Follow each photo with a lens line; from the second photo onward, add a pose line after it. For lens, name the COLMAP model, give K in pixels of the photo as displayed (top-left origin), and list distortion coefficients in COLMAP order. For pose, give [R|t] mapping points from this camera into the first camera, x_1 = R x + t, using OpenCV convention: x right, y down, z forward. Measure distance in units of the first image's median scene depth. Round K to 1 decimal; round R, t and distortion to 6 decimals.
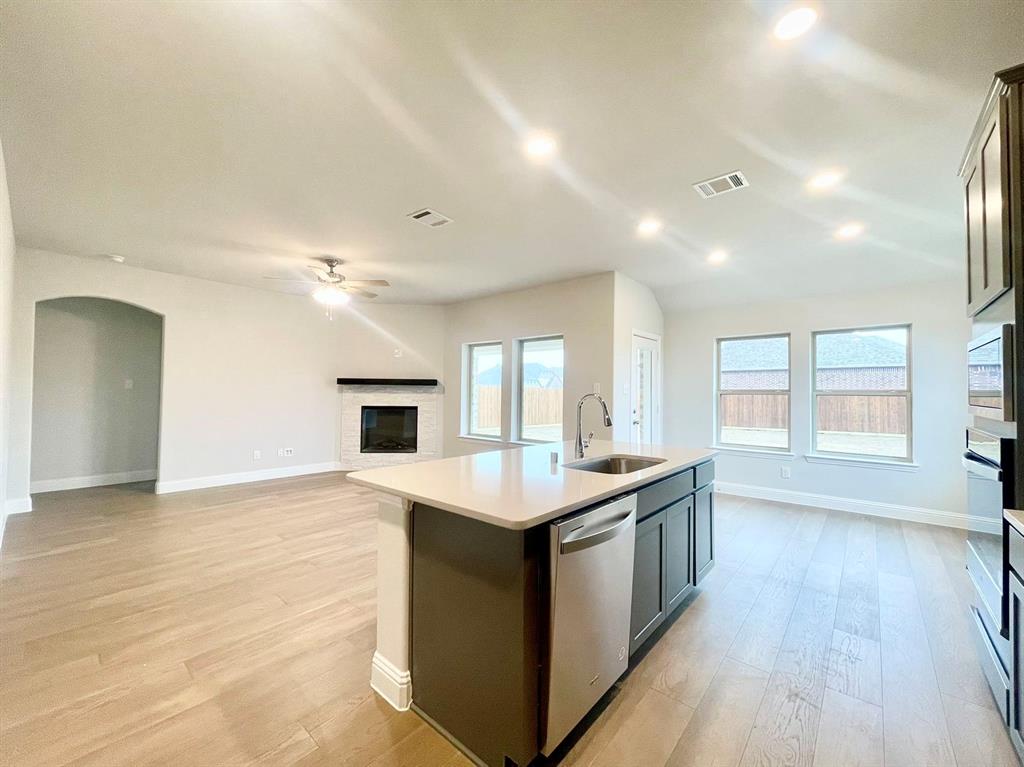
lens RADIAL K [[413.1, 0, 511.1], [0, 413.1, 384.8], [0, 0, 1]] dist [0.000231, -0.000377]
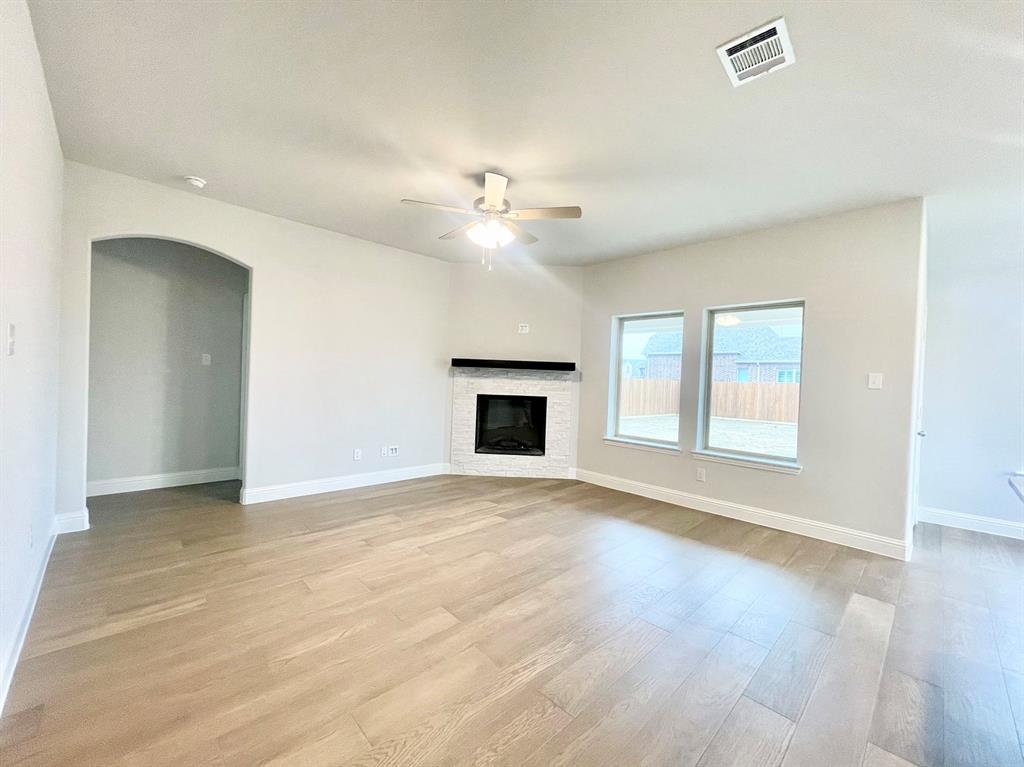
lens RADIAL K [[413.1, 0, 511.1], [0, 413.1, 384.8], [0, 0, 1]] dist [0.000231, -0.000377]
pose [[0.995699, 0.027387, -0.088505, -0.234296], [-0.024460, 0.999123, 0.033988, 0.004697], [0.089359, -0.031677, 0.995496, 0.226348]]
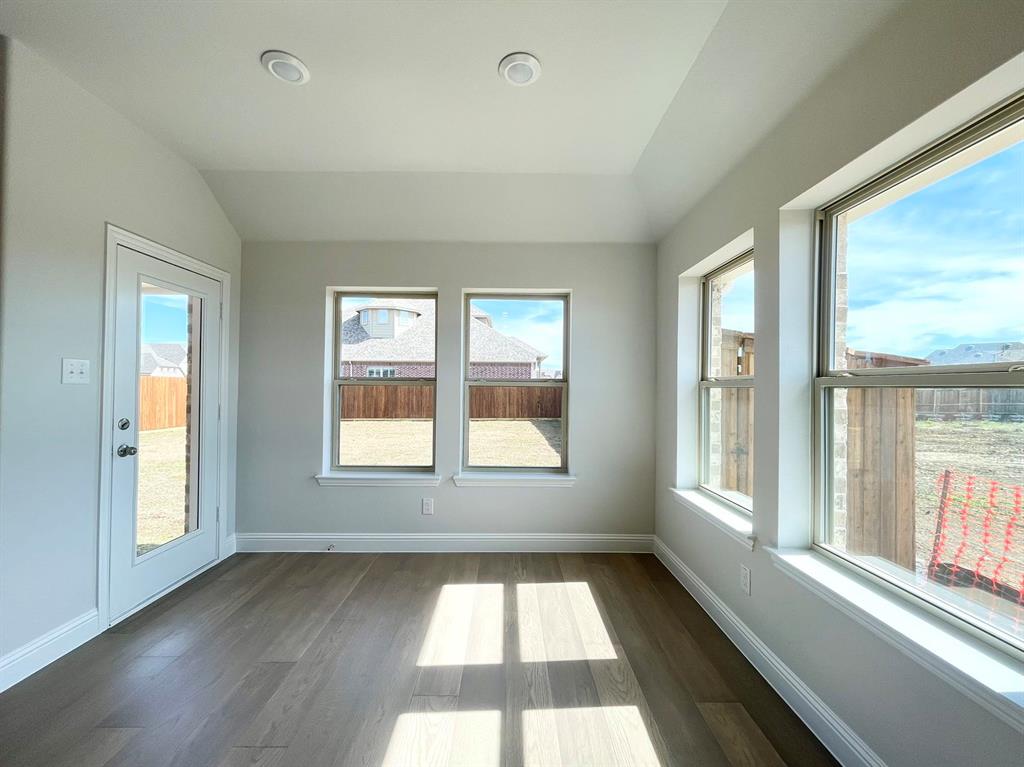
lens RADIAL K [[427.4, 0, 512.0], [0, 427.4, 383.5], [0, 0, 1]] dist [0.000701, -0.000061]
pose [[0.749093, 0.001379, 0.662463, 0.249429], [-0.013959, 0.999809, 0.013703, 0.007526], [-0.662317, -0.019512, 0.748969, 0.324868]]
